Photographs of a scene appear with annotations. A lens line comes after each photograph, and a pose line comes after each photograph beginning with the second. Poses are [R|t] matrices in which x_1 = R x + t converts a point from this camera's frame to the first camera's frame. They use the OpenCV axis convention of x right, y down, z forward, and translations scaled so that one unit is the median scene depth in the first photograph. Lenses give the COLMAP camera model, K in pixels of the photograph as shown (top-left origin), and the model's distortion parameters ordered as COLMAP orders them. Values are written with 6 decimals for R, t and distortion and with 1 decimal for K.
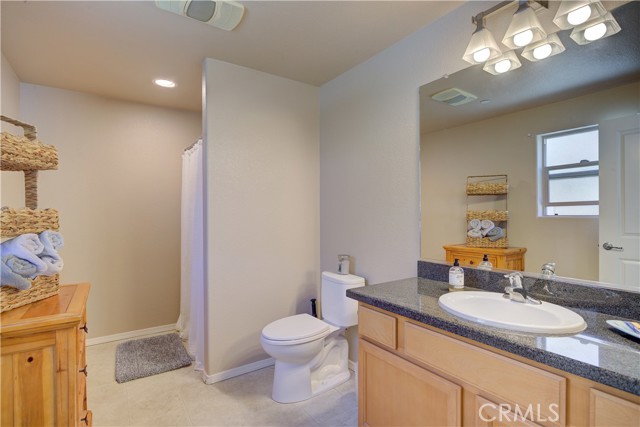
lens RADIAL K [[315.1, 0, 321.0], [0, 315.1, 214.3], [0, 0, 1]] dist [-0.005316, 0.001070]
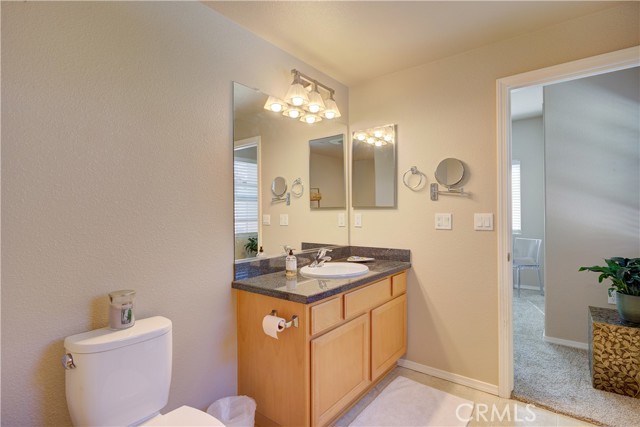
lens RADIAL K [[315.1, 0, 320.7], [0, 315.1, 214.4], [0, 0, 1]] dist [-0.005316, 0.001070]
pose [[-0.301305, 0.007244, 0.953500, -0.843423], [0.005224, 0.999969, -0.005947, 0.007085], [-0.953513, 0.003189, -0.301334, 1.301346]]
